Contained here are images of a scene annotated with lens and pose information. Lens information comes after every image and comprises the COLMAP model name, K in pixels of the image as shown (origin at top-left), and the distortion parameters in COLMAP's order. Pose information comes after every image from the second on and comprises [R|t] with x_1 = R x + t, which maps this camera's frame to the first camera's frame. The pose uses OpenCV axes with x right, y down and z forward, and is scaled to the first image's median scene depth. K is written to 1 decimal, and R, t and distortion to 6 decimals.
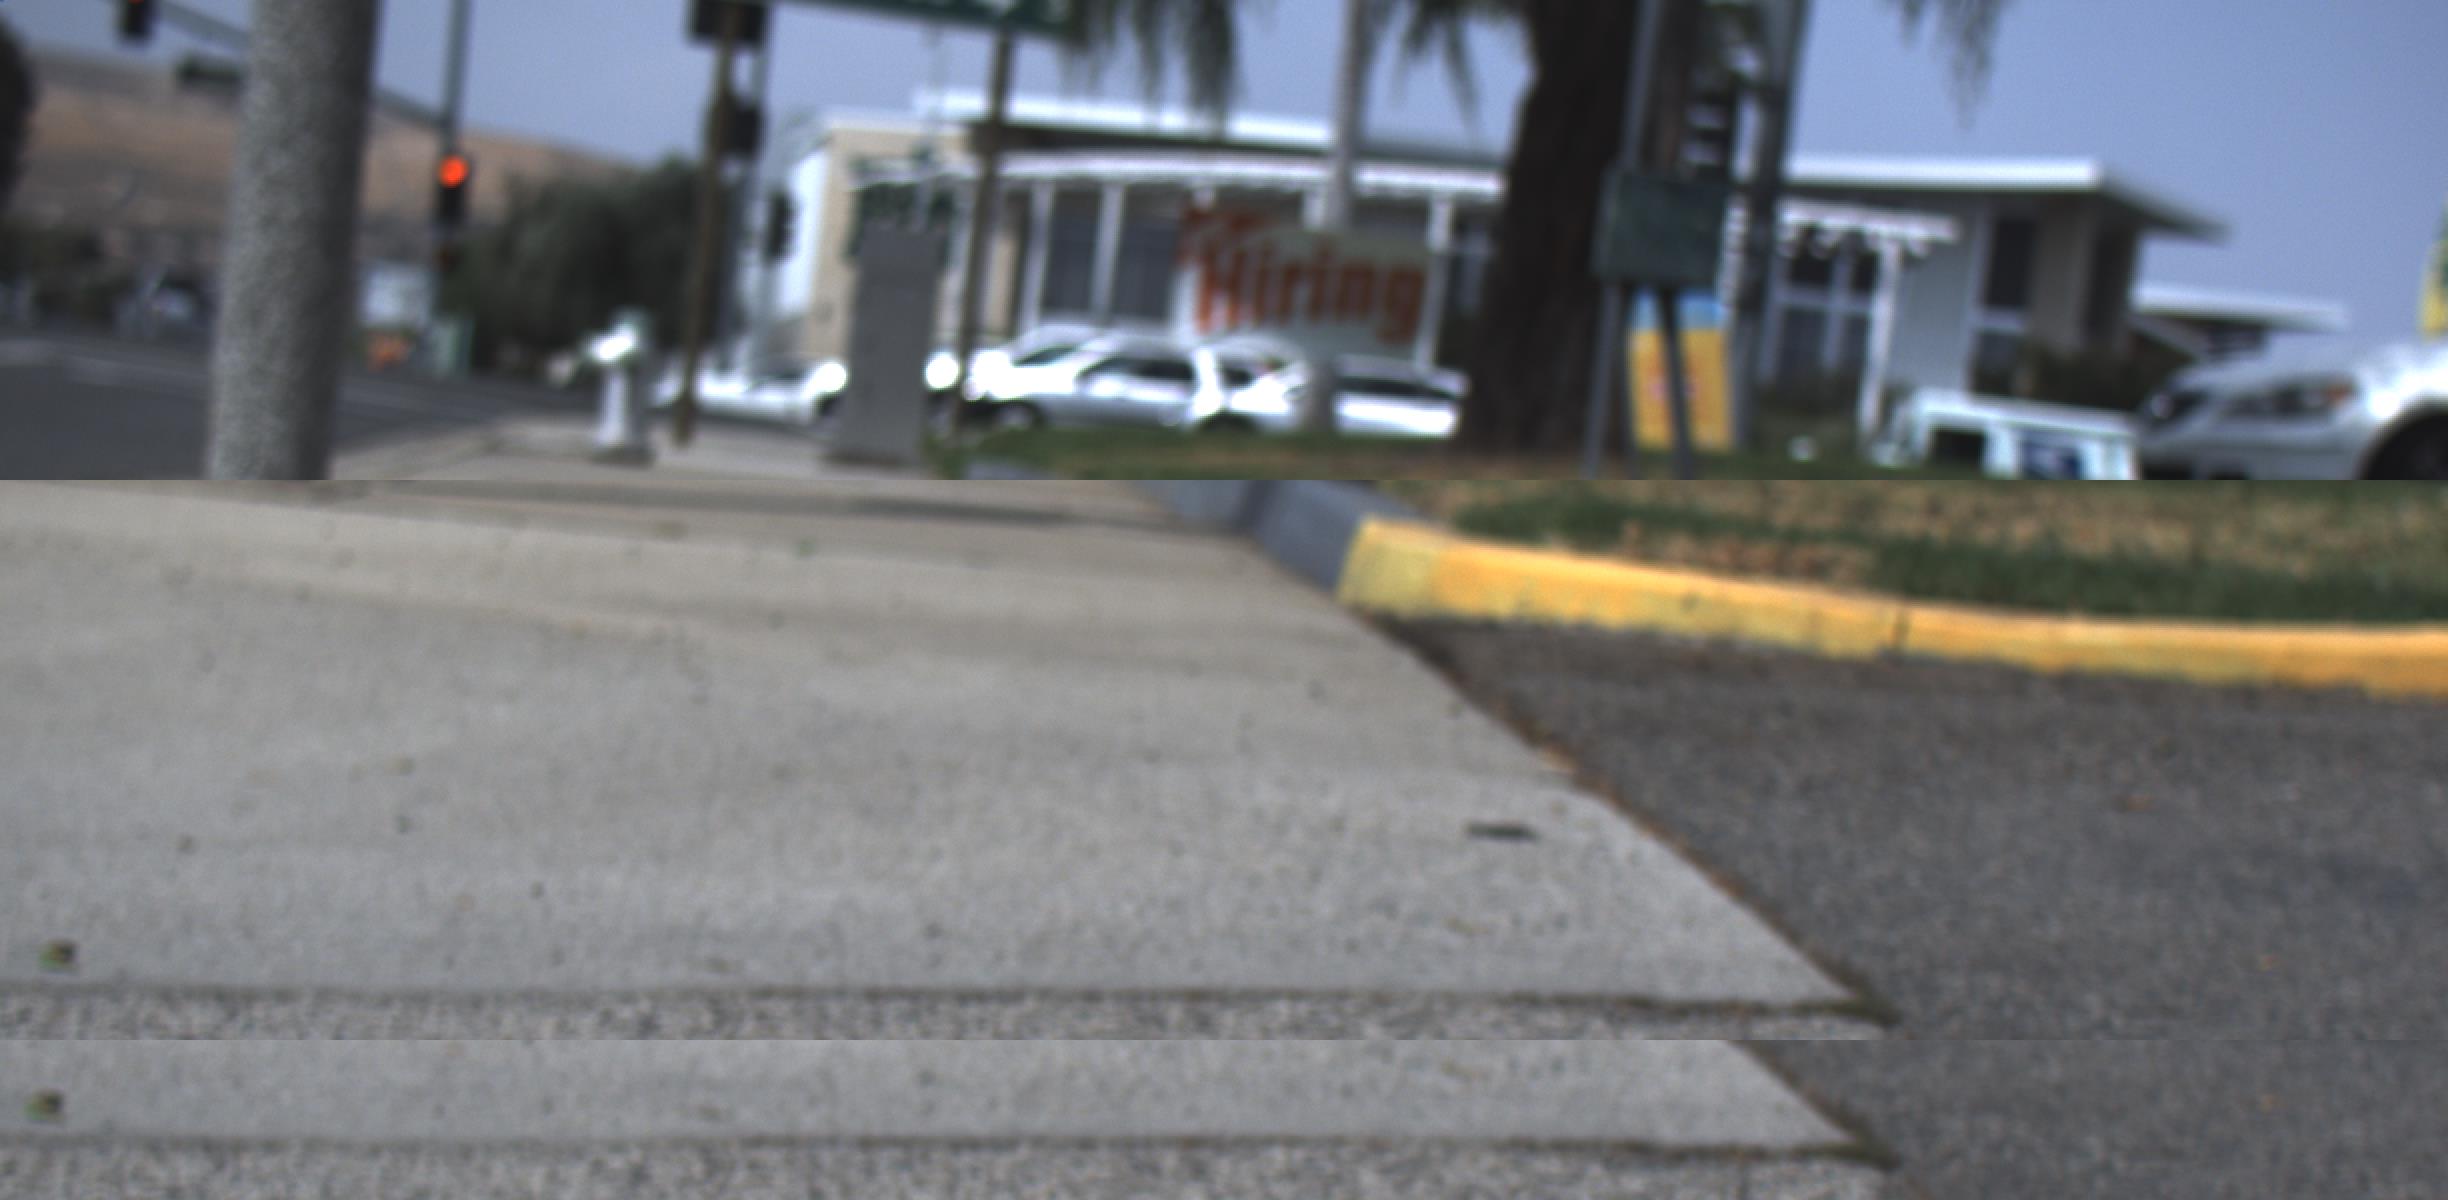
lens RADIAL K [[5969.6, 0, 1224.0], [0, 5969.6, 600.0], [0, 0, 1]] dist [-0.122854, -0.099769]
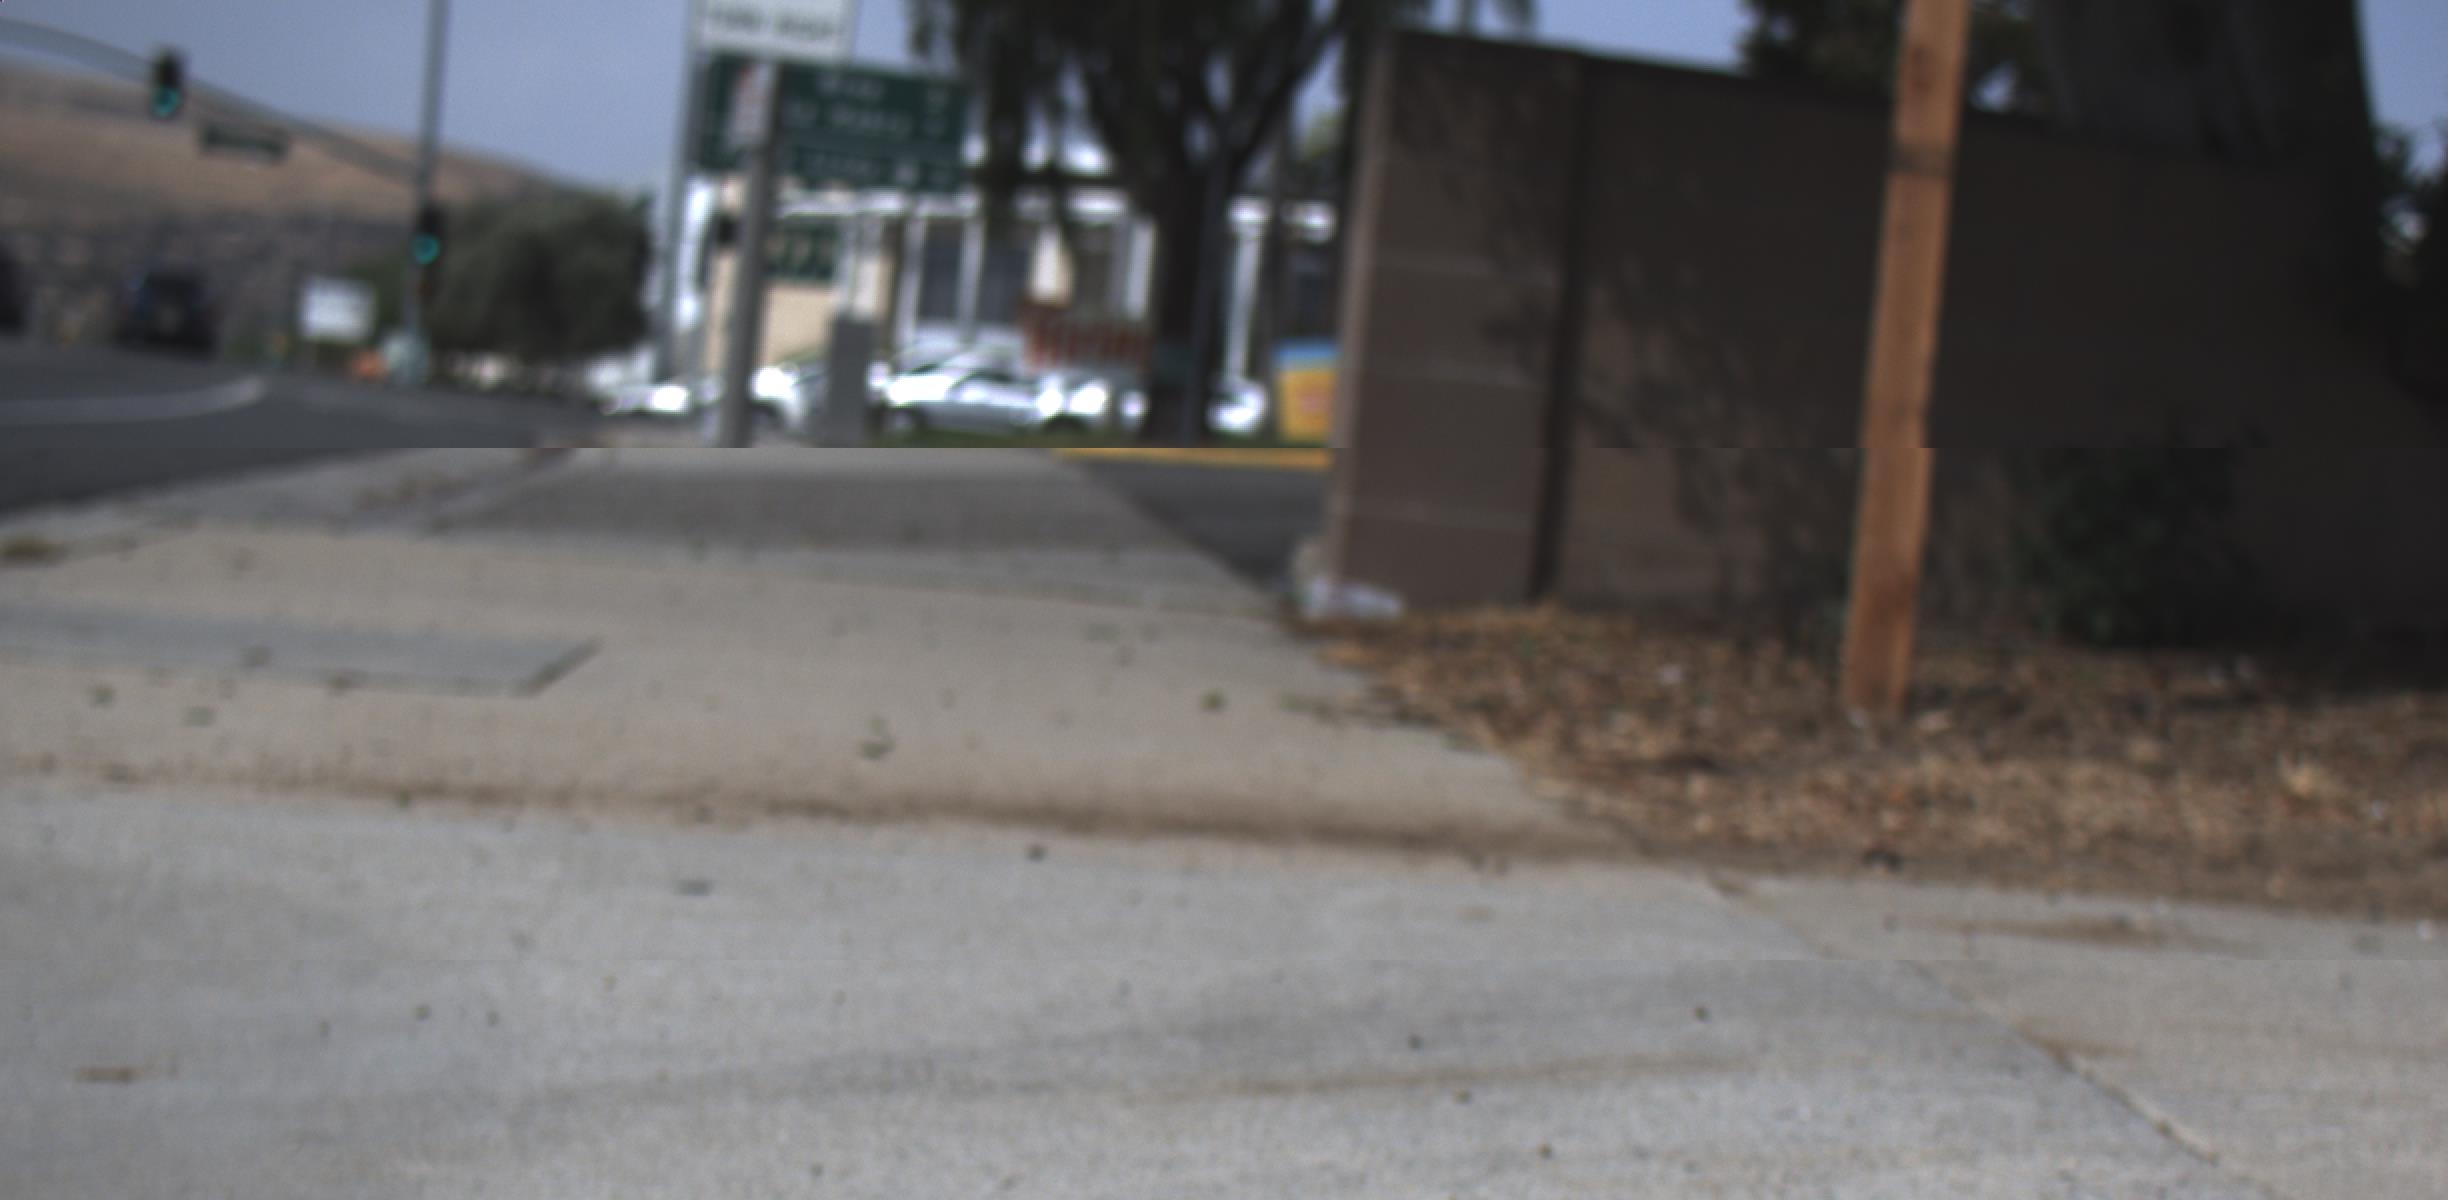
lens RADIAL K [[8200.0, 0, 1224.0], [0, 8200.0, 600.0], [0, 0, 1]] dist [-0.188646, -0.249465]
pose [[0.999839, -0.009973, 0.014892, 0.007588], [0.010045, 0.999938, -0.004813, 0.017051], [-0.014843, 0.004962, 0.999878, -0.739444]]
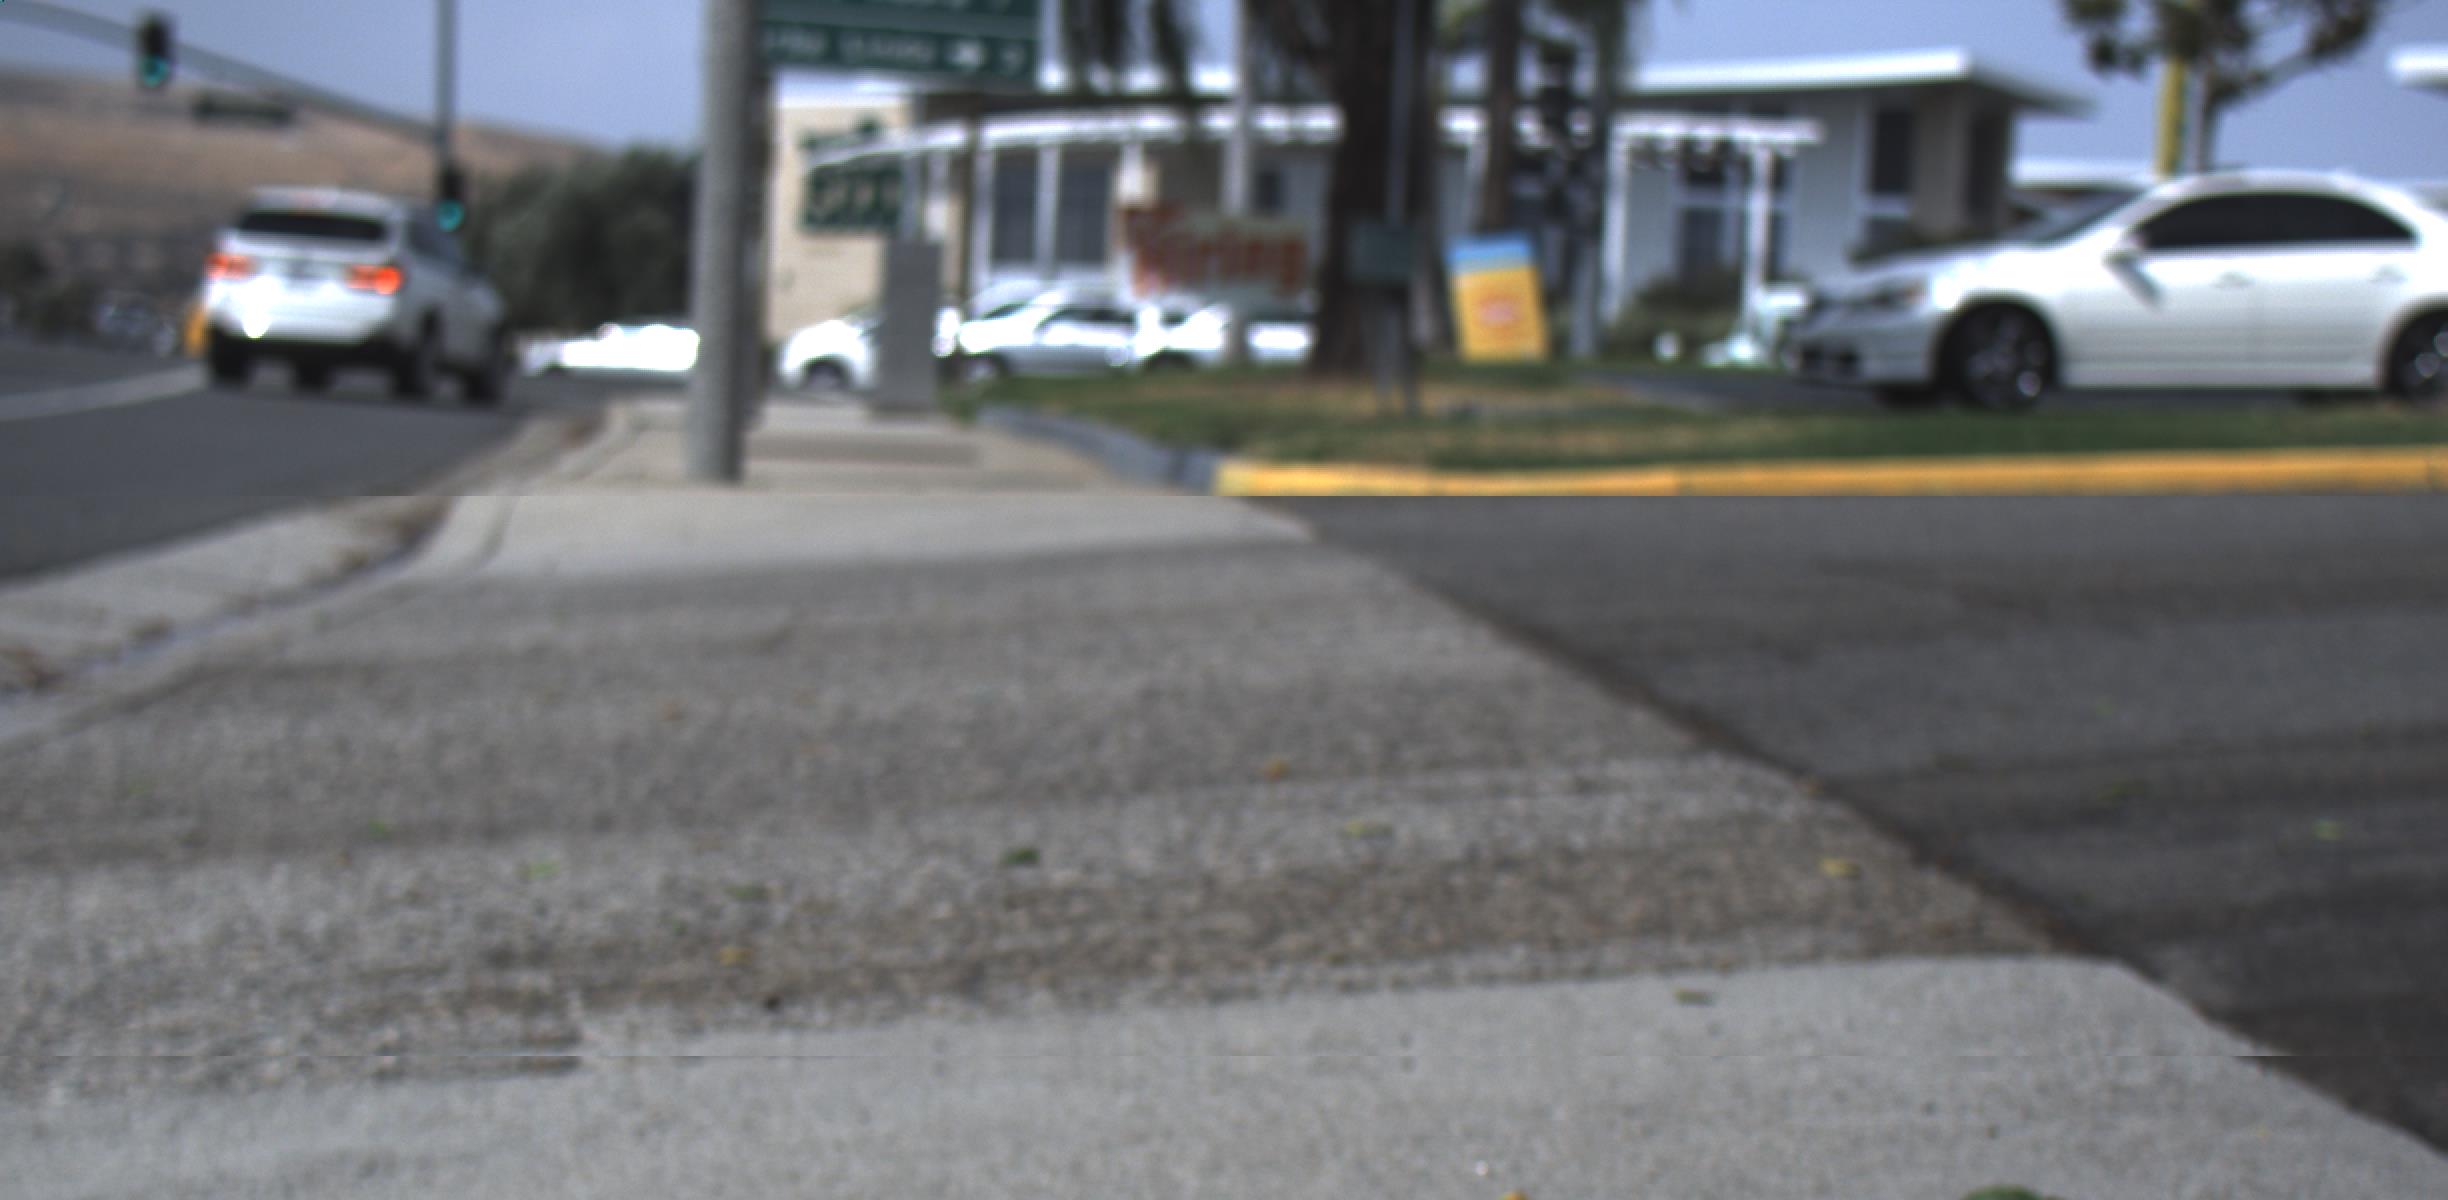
lens RADIAL K [[8200.0, 0, 1224.0], [0, 8200.0, 600.0], [0, 0, 1]] dist [-0.188646, -0.249465]
pose [[0.997316, -0.073140, 0.003343, 0.002383], [0.073131, 0.997319, 0.002736, 0.012296], [-0.003534, -0.002484, 0.999991, -0.545121]]
